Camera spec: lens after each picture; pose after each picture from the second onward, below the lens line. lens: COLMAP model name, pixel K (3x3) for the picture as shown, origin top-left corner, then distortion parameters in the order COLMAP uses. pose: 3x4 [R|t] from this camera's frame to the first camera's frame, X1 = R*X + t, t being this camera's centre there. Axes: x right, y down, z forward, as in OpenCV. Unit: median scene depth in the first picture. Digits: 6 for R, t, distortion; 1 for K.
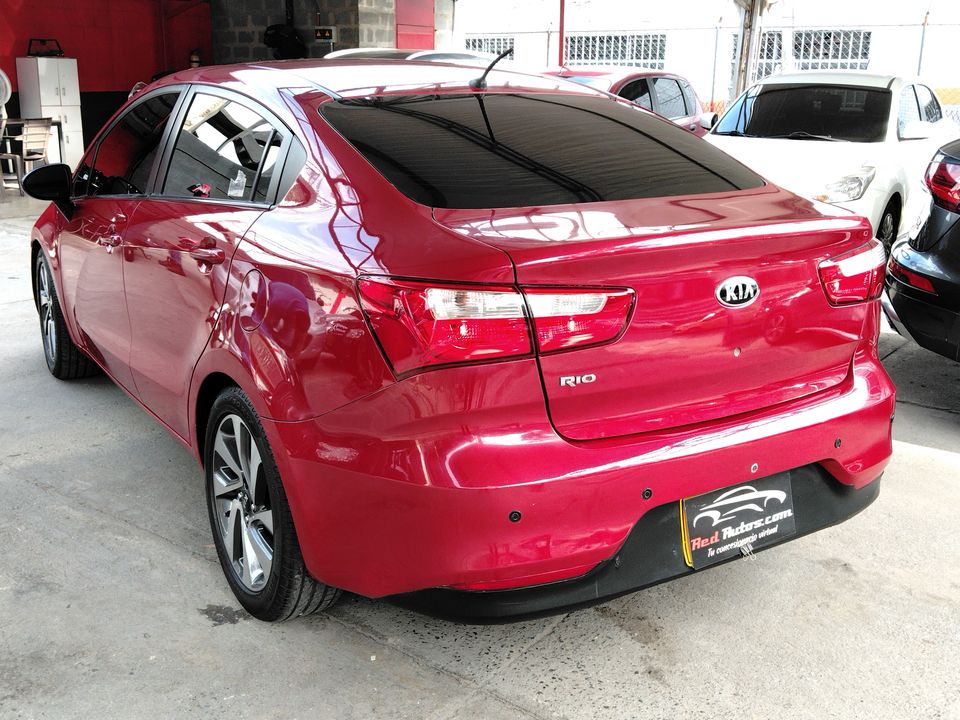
lens RADIAL K [[1022.0, 0, 479.1], [0, 1022.0, 359.2], [0, 0, 1]] dist [0.024985, 0.000000]
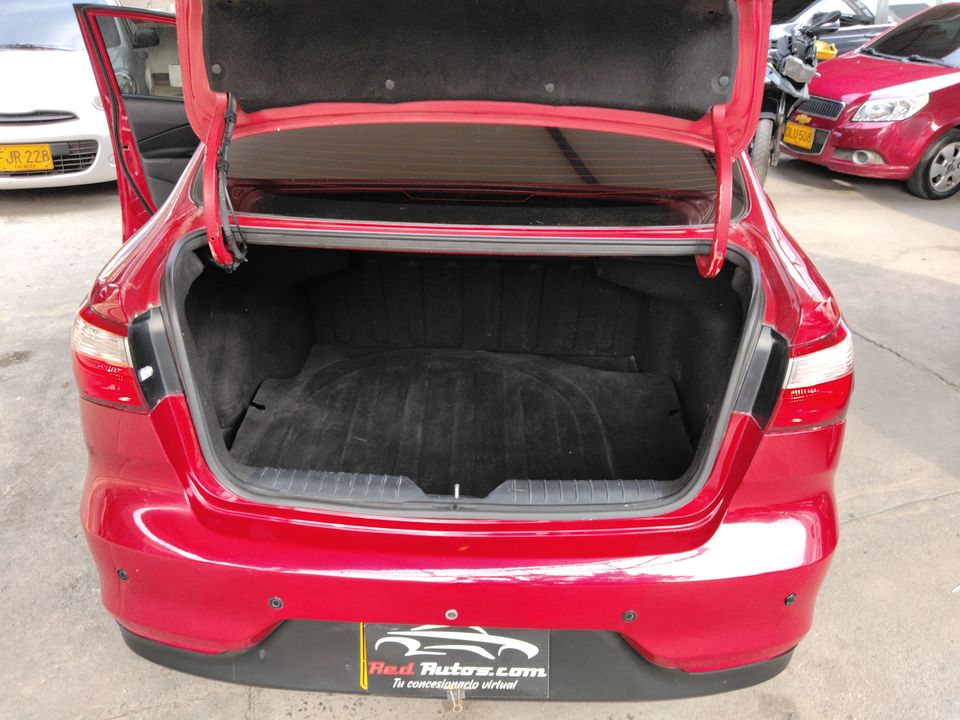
lens RADIAL K [[792.4, 0, 477.6], [0, 792.4, 359.7], [0, 0, 1]] dist [-0.070100, 0.086096]
pose [[0.825796, 0.252361, -0.504355, 0.511150], [-0.161607, 0.962682, 0.217088, -0.197445], [0.540318, -0.097763, 0.835762, 0.521469]]
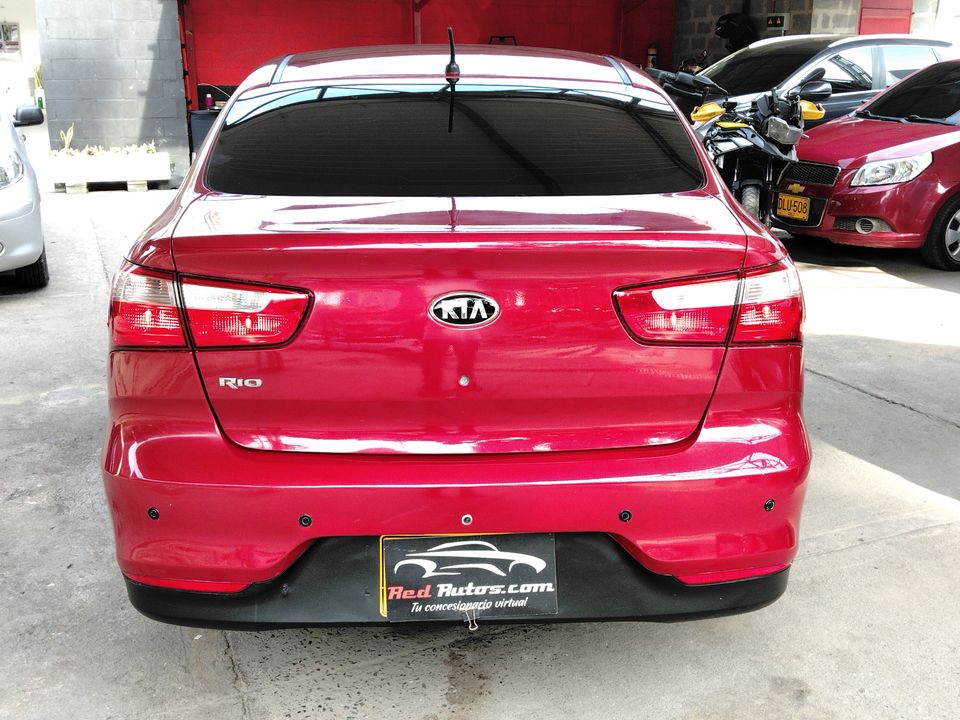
lens RADIAL K [[1050.8, 0, 474.9], [0, 1050.8, 352.0], [0, 0, 1]] dist [0.028923, 0.000000]
pose [[0.863356, 0.122571, -0.489483, 0.655160], [-0.126516, 0.991645, 0.025165, -0.051364], [0.488478, 0.040201, 0.871650, 0.235234]]
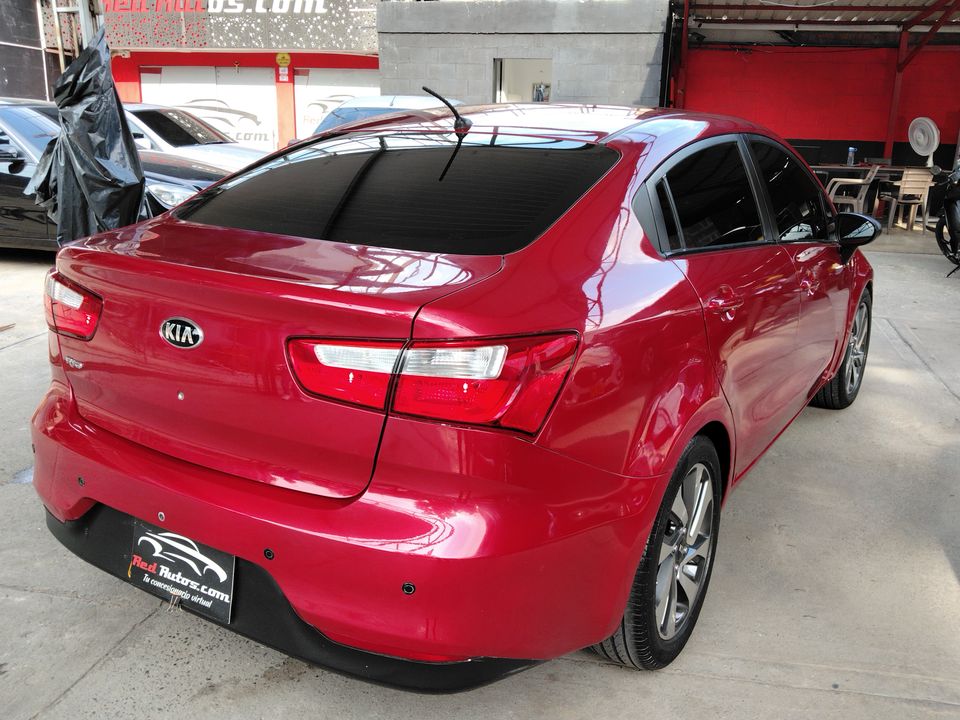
lens RADIAL K [[866.8, 0, 486.5], [0, 866.8, 360.9], [0, 0, 1]] dist [0.036865, -0.067157]
pose [[0.423952, 0.247319, -0.871263, 1.031055], [-0.258284, 0.955060, 0.145426, -0.221009], [0.868075, 0.163380, 0.468778, 0.826527]]
